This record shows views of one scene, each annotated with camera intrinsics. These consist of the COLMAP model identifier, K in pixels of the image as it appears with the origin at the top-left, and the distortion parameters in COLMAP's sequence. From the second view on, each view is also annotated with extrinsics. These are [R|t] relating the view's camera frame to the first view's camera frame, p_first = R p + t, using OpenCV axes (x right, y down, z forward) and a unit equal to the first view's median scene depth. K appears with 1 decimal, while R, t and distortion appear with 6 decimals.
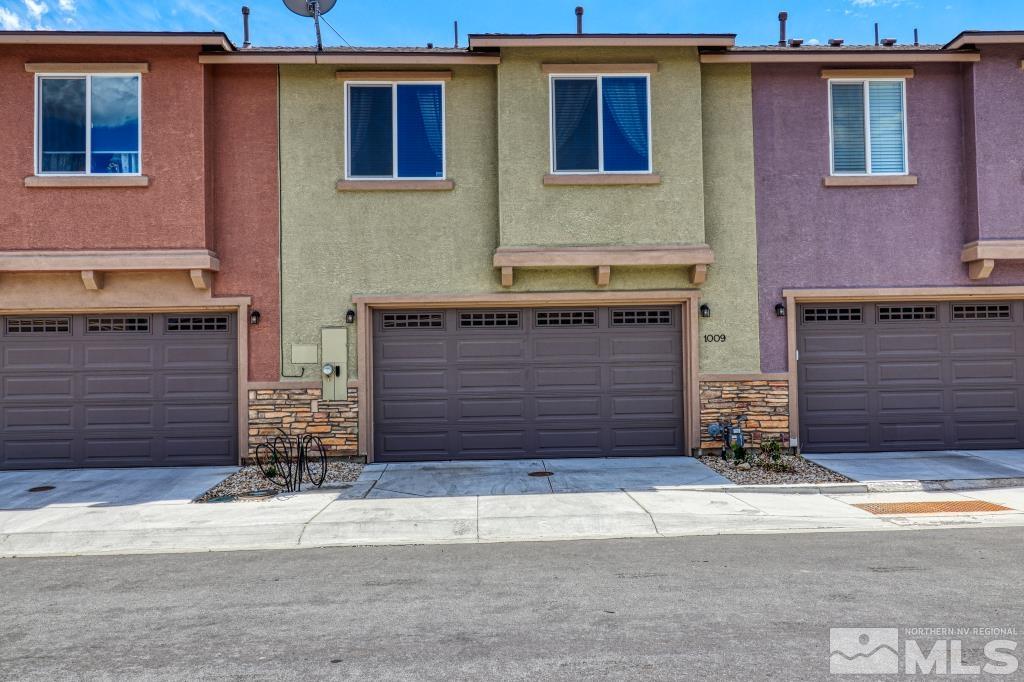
lens RADIAL K [[802.4, 0, 543.3], [0, 802.4, 340.9], [0, 0, 1]] dist [0.015926, -0.011184]
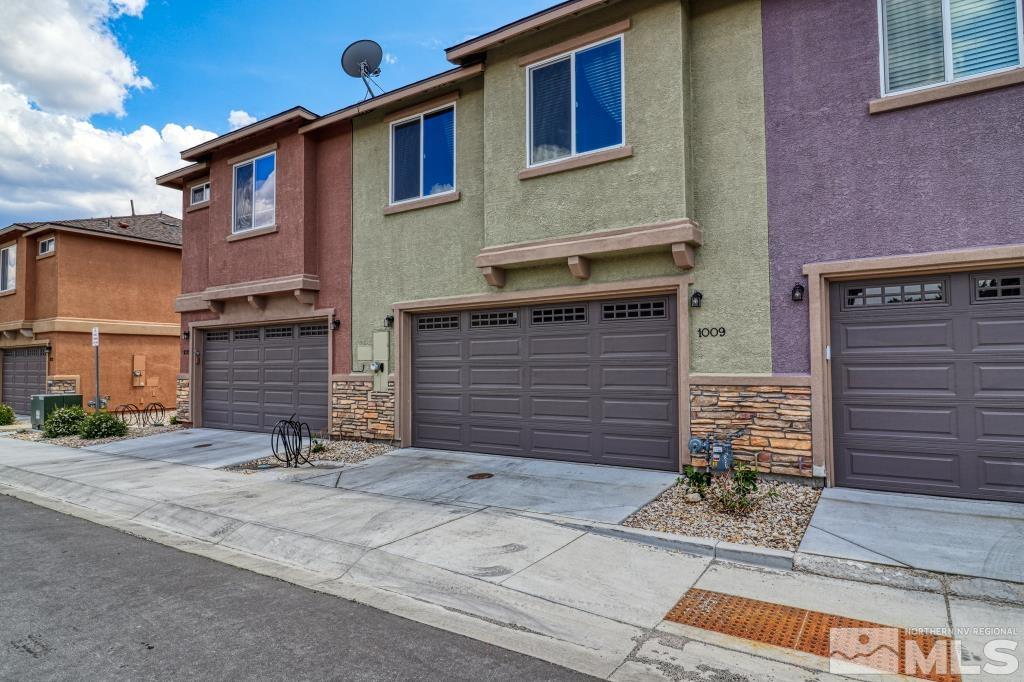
lens RADIAL K [[590.5, 0, 509.8], [0, 590.5, 340.3], [0, 0, 1]] dist [0.003563, -0.009289]
pose [[0.809548, -0.015603, -0.586846, 0.404305], [0.017241, 0.999847, -0.002801, 0.003182], [0.586800, -0.007850, 0.809694, 0.398532]]
